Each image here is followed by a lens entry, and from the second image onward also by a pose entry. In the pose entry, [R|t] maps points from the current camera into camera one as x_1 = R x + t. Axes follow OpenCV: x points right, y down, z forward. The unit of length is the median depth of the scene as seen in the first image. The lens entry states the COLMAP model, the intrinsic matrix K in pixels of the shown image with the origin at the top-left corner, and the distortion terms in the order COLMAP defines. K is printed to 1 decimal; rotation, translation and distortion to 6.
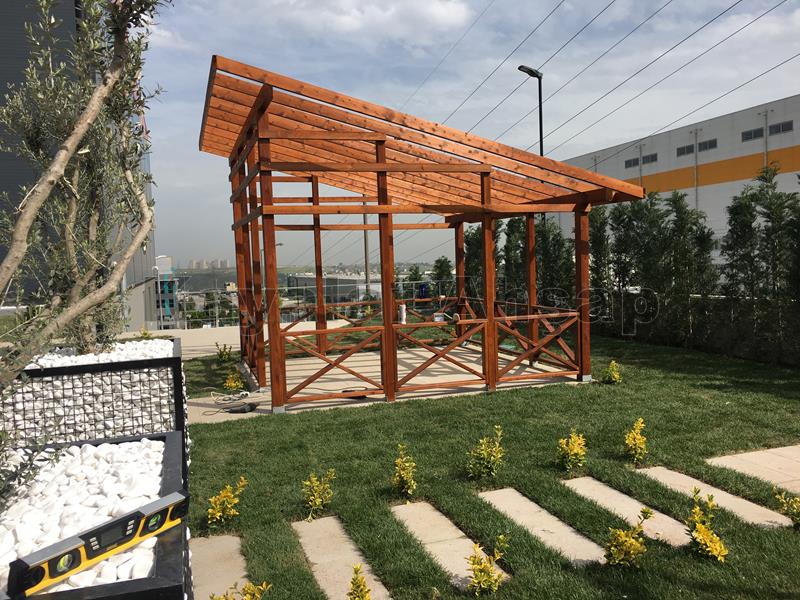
lens RADIAL K [[686.5, 0, 394.7], [0, 686.5, 294.0], [0, 0, 1]] dist [0.072107, -0.102599]
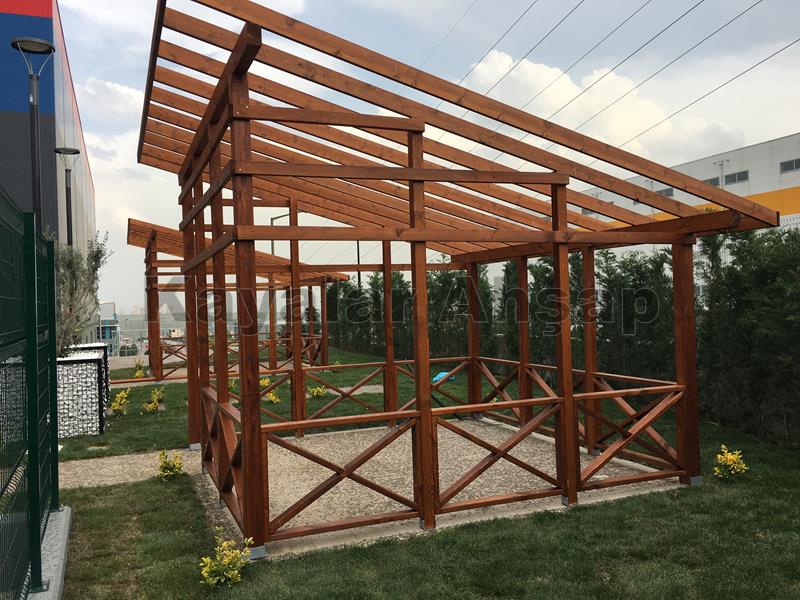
lens RADIAL K [[686.5, 0, 395.5], [0, 686.5, 304.5], [0, 0, 1]] dist [0.072107, -0.102599]
pose [[0.996939, 0.004071, 0.078084, -0.086050], [0.000038, 0.998618, -0.052549, -0.019830], [-0.078190, 0.052391, 0.995561, 0.325388]]
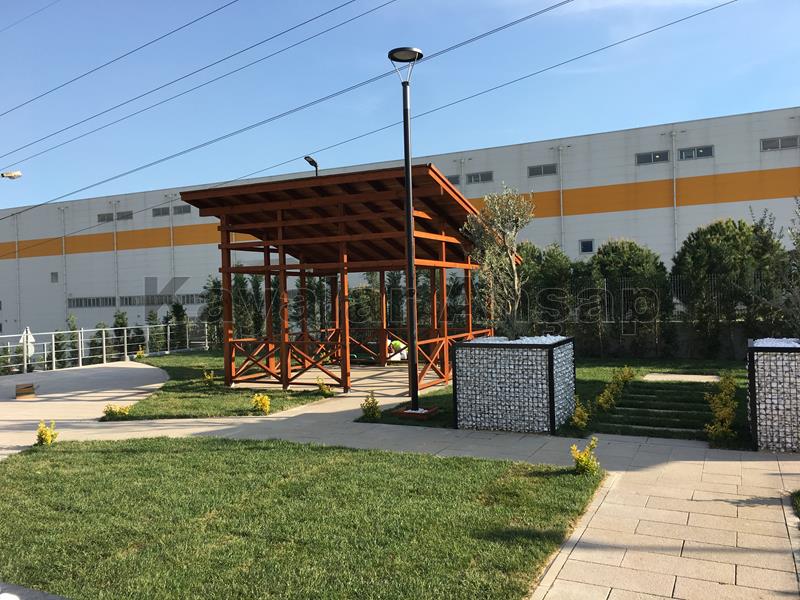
lens RADIAL K [[686.5, 0, 398.8], [0, 686.5, 295.8], [0, 0, 1]] dist [0.072107, -0.102599]
pose [[0.697416, 0.012806, 0.716552, -1.161290], [0.042405, 0.997351, -0.059097, 0.037807], [-0.715411, 0.071601, 0.695026, -0.031809]]
